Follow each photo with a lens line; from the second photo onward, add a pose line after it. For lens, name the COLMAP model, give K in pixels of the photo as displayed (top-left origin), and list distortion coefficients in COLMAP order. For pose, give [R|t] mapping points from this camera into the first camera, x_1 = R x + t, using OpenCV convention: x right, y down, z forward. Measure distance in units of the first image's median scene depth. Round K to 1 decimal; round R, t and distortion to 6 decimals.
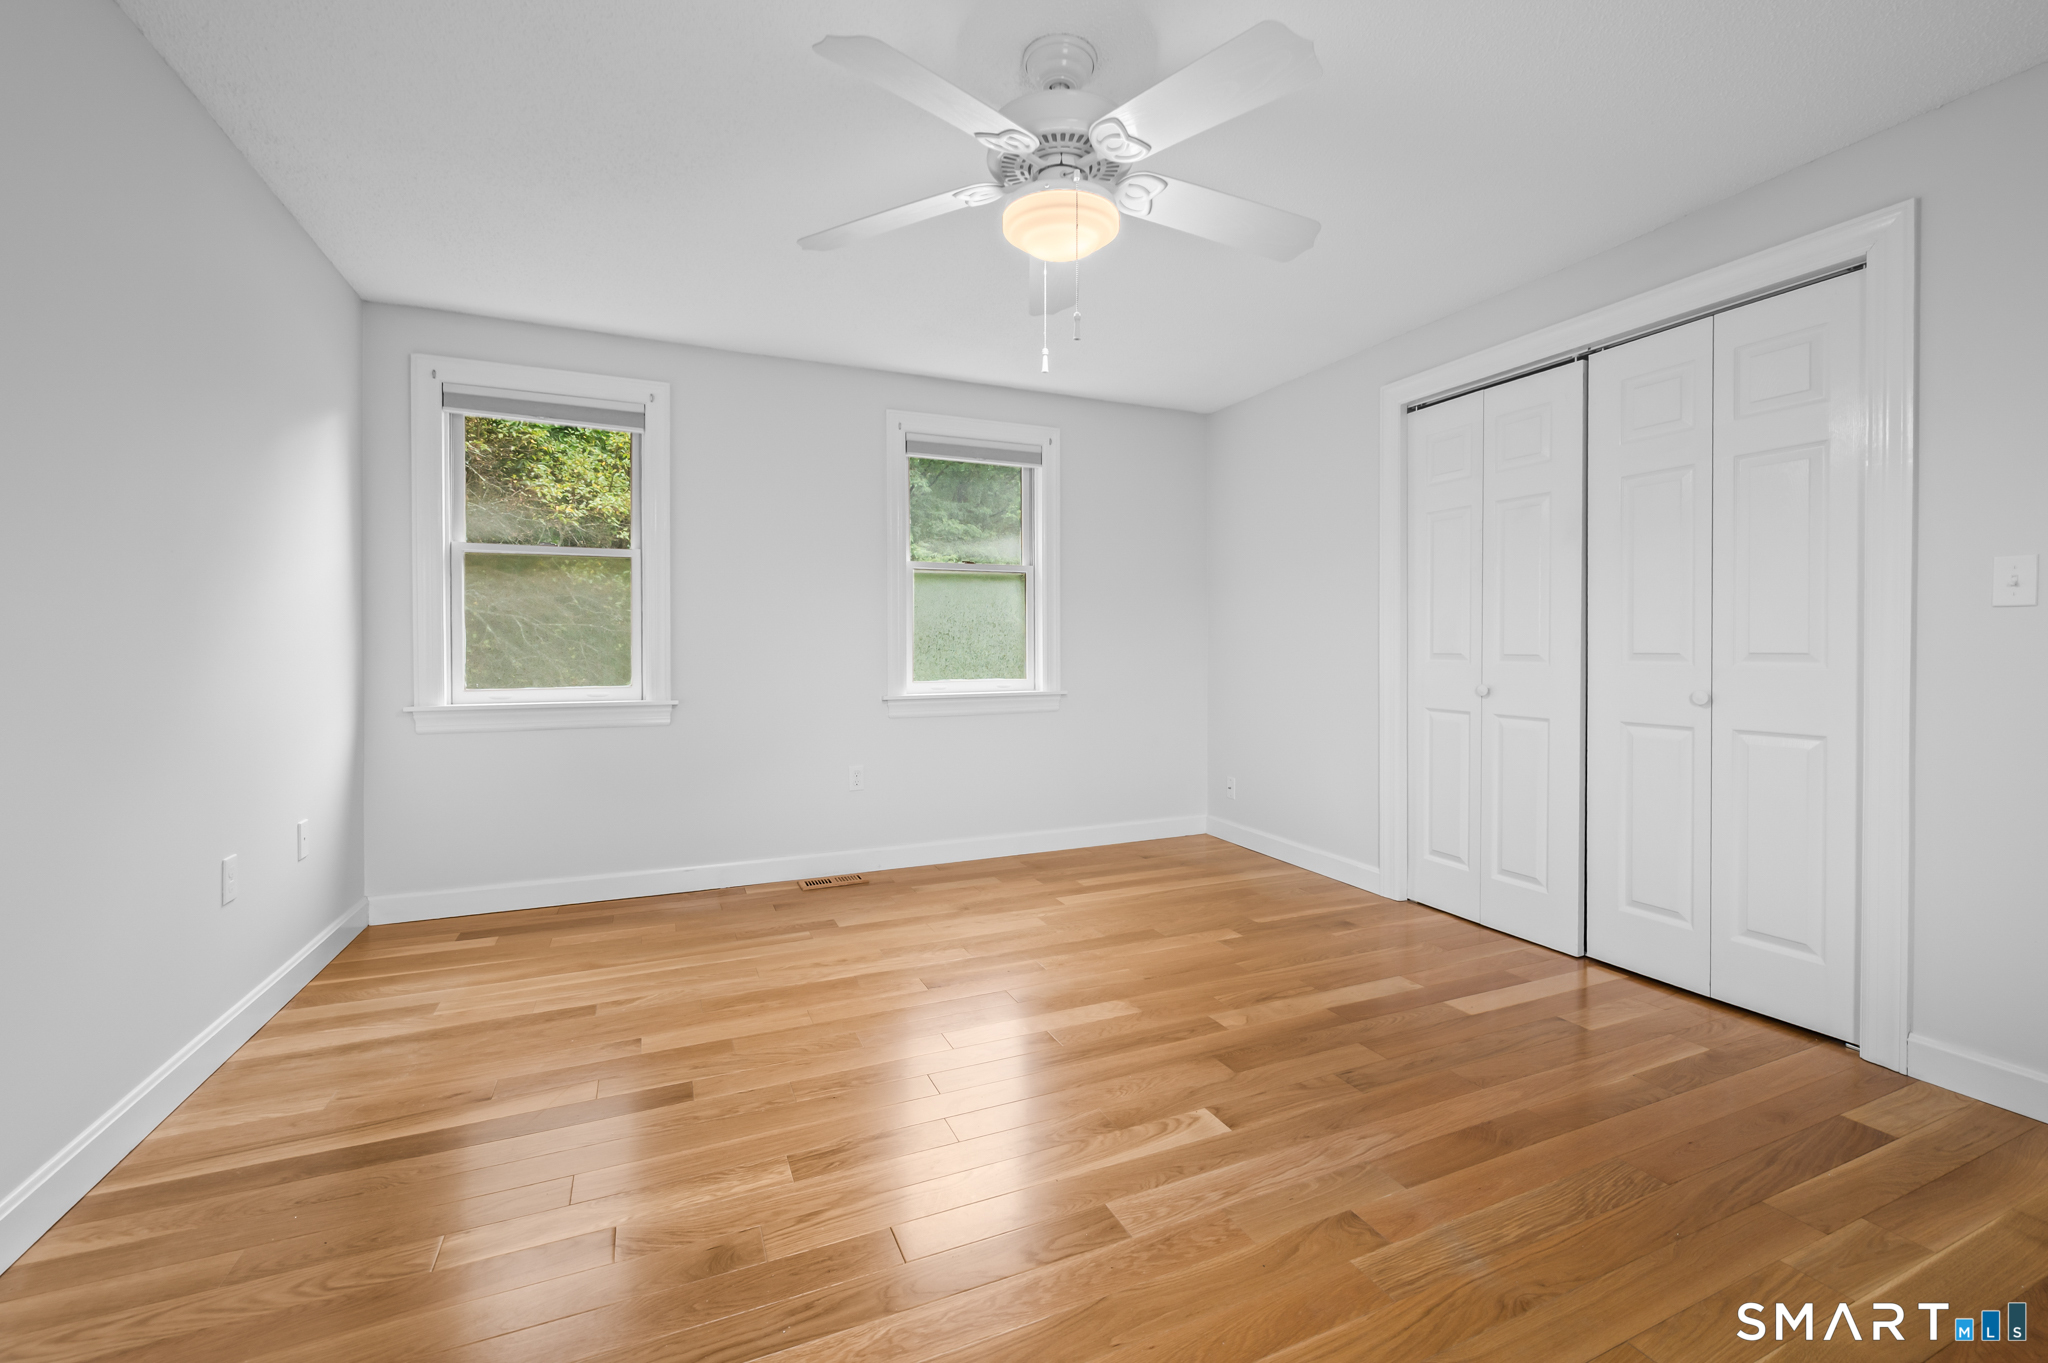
lens RADIAL K [[833.2, 0, 1038.1], [0, 833.2, 663.2], [0, 0, 1]] dist [0.002927, -0.000136]
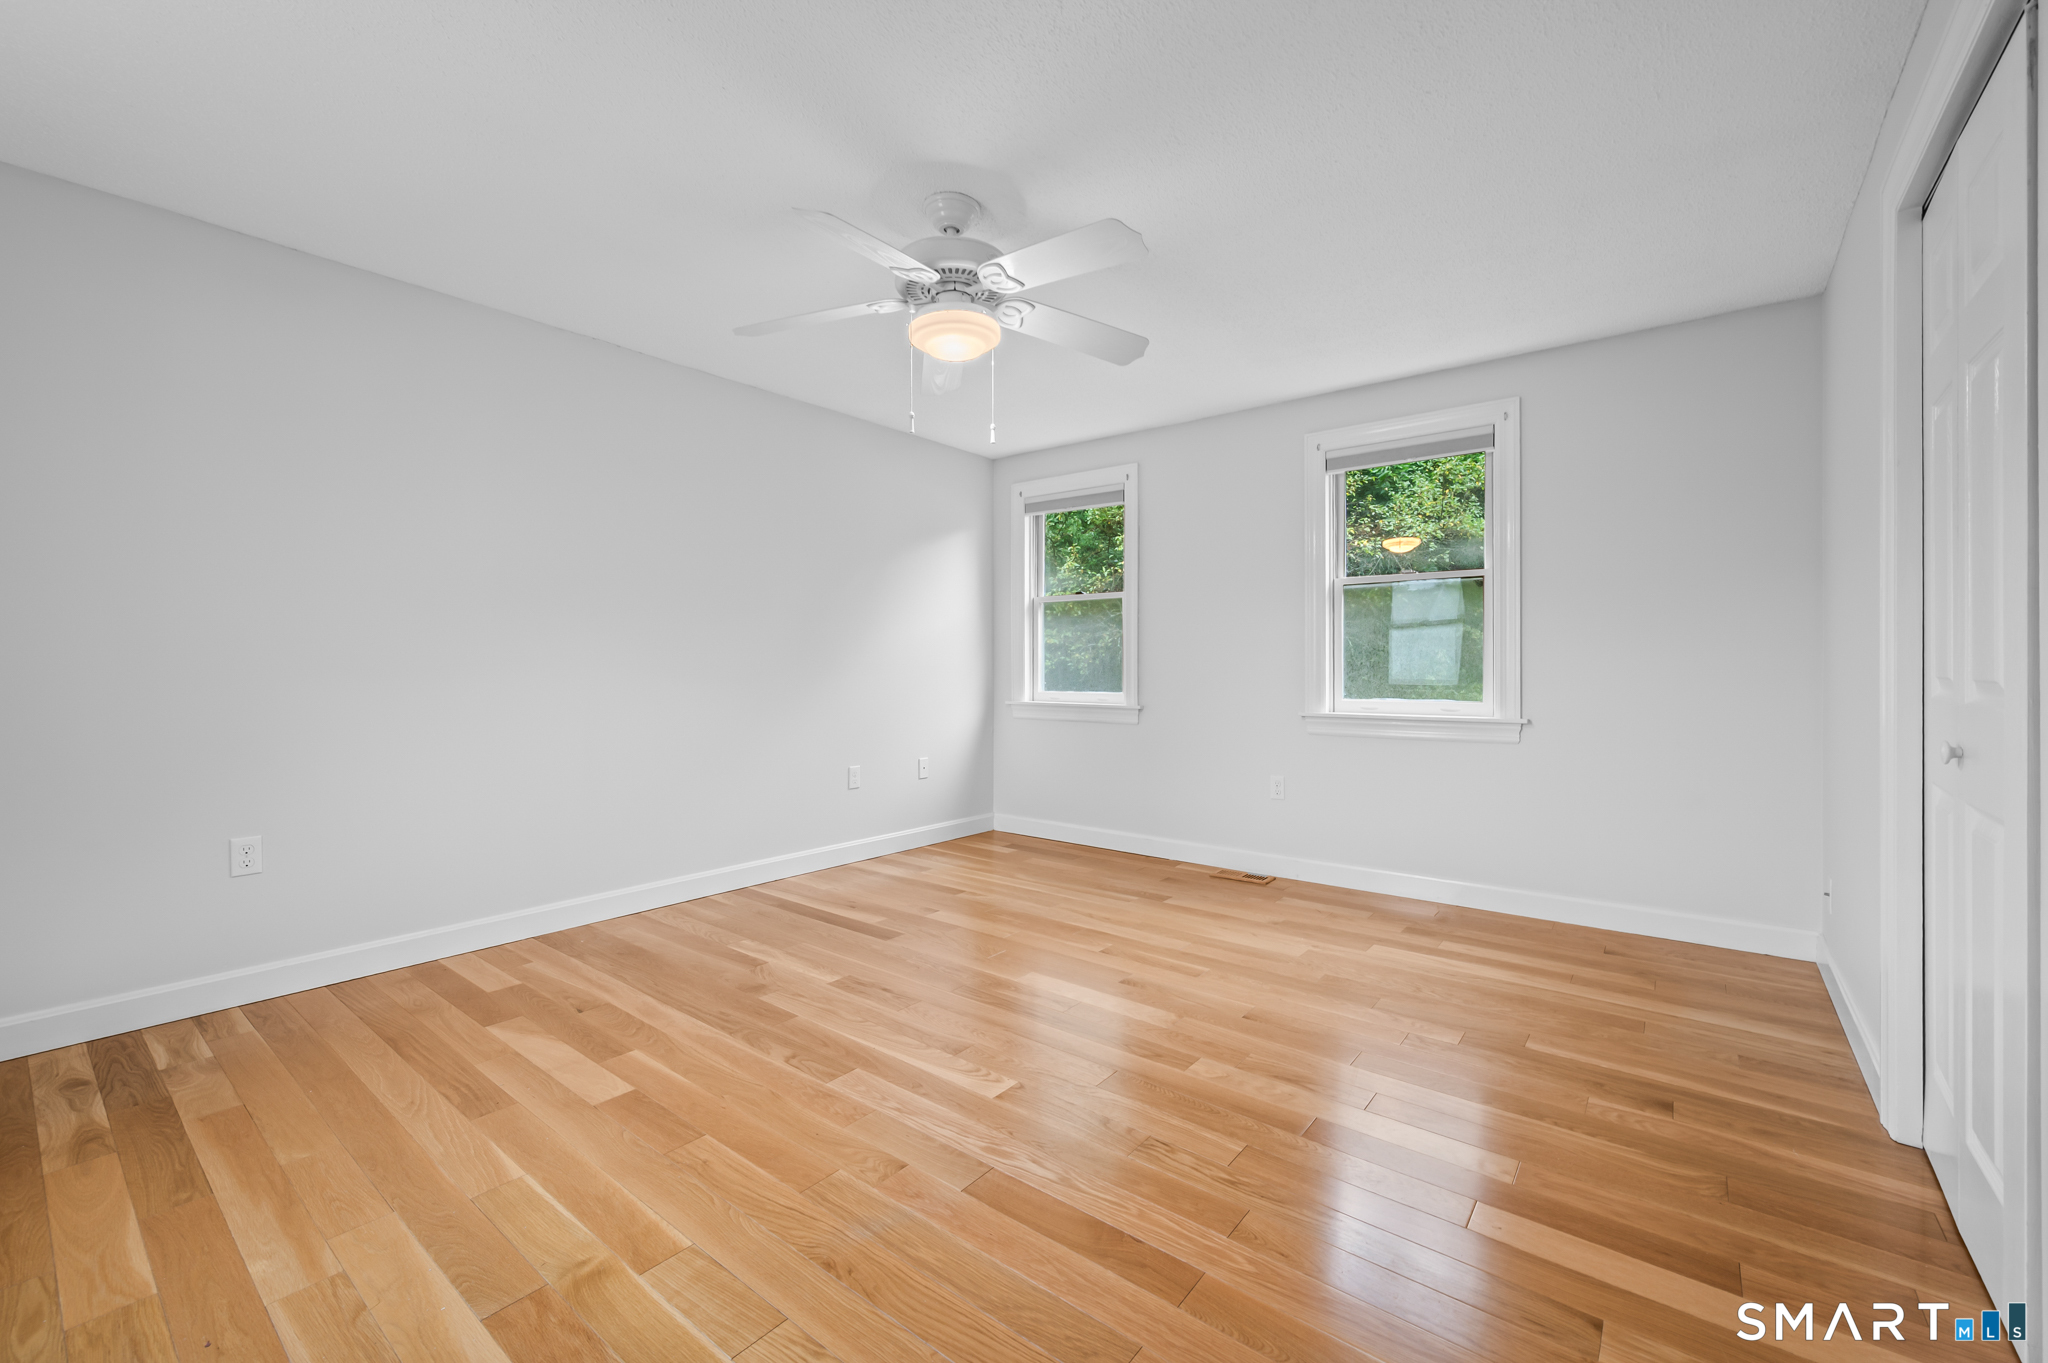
lens RADIAL K [[823.4, 0, 1071.1], [0, 823.4, 670.5], [0, 0, 1]] dist [-0.001336, 0.000727]
pose [[0.490744, 0.006668, -0.871278, 0.685607], [-0.018256, 0.999830, -0.002631, -0.004573], [0.871113, 0.017197, 0.490782, 0.302195]]
